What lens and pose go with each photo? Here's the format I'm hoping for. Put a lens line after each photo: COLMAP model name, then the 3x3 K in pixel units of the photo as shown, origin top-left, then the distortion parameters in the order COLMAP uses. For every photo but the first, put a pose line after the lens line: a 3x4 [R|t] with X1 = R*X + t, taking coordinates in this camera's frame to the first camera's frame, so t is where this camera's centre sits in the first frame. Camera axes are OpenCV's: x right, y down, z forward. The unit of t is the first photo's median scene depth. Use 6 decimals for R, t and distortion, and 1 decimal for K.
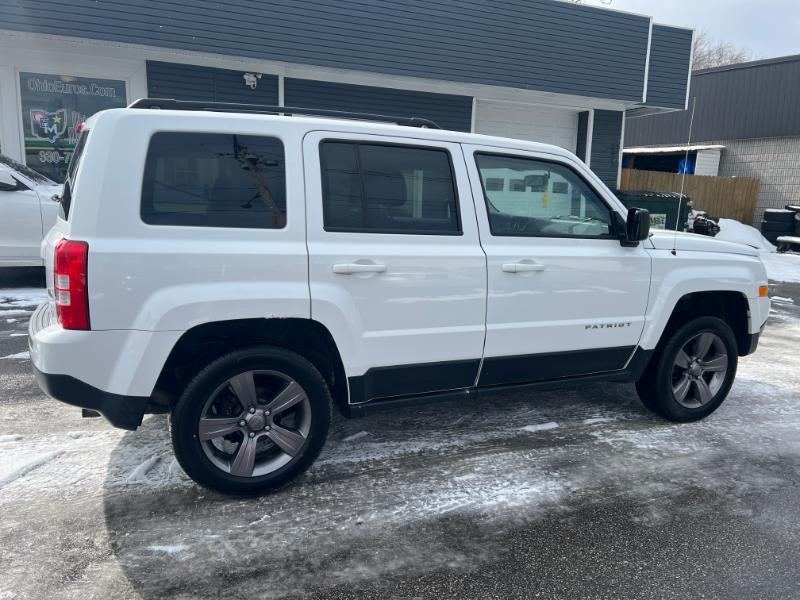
lens RADIAL K [[600.8, 0, 399.0], [0, 600.8, 300.7], [0, 0, 1]] dist [0.049679, -0.053967]
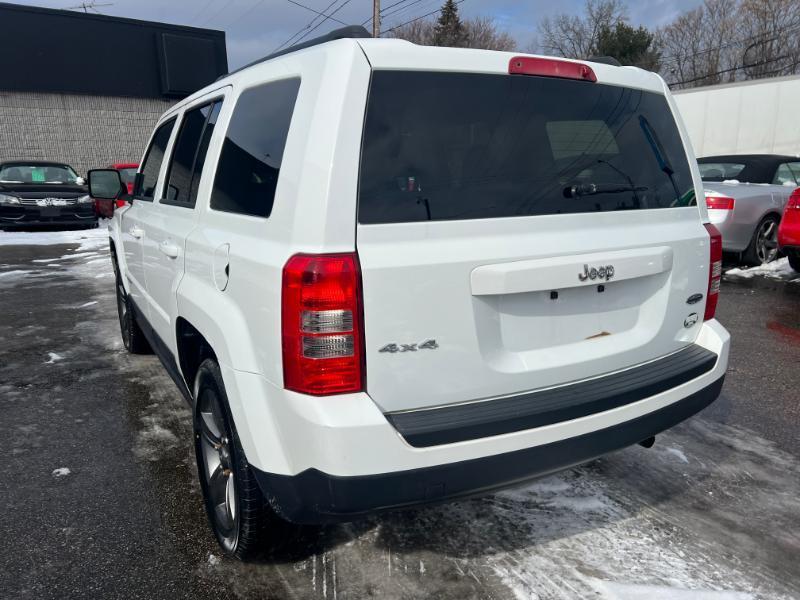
lens RADIAL K [[600.8, 0, 402.8], [0, 600.8, 300.3], [0, 0, 1]] dist [0.049679, -0.053967]
pose [[-0.115904, -0.248702, 0.961620, -1.091929], [0.176183, 0.947645, 0.266323, -0.245806], [-0.977510, 0.200289, -0.066019, 1.197948]]
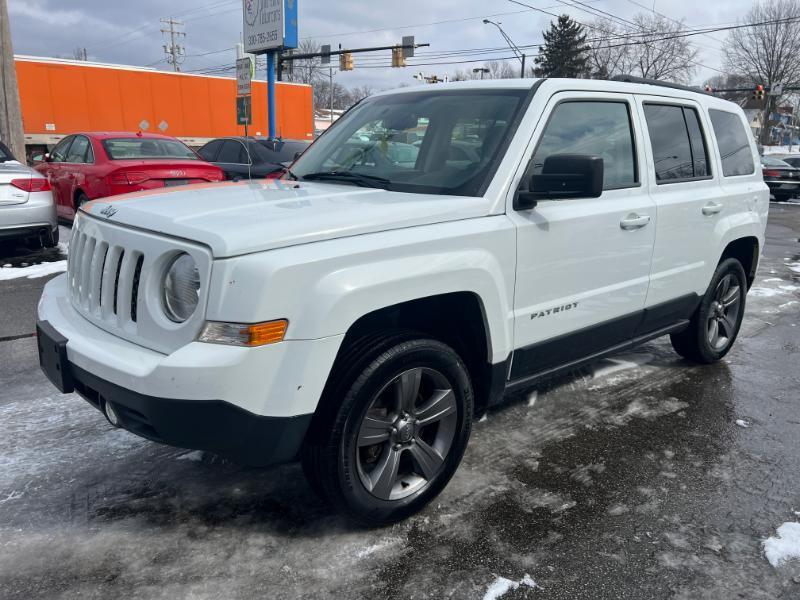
lens RADIAL K [[600.8, 0, 401.4], [0, 600.8, 302.5], [0, 0, 1]] dist [0.049679, -0.053967]
pose [[-0.951287, 0.028773, -0.306960, 0.611185], [-0.099532, 0.913663, 0.394098, -0.384559], [0.291798, 0.405453, -0.866292, 2.310349]]
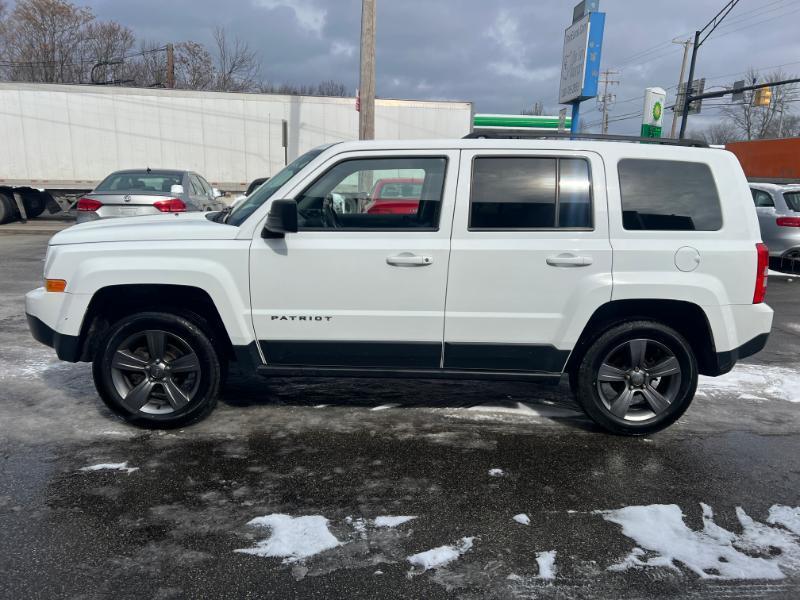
lens RADIAL K [[600.8, 0, 404.8], [0, 600.8, 292.5], [0, 0, 1]] dist [0.049679, -0.053967]
pose [[-0.928583, -0.124726, 0.349538, -0.408232], [0.006796, 0.935962, 0.352034, -0.489553], [-0.371063, 0.329269, -0.868271, 2.508276]]
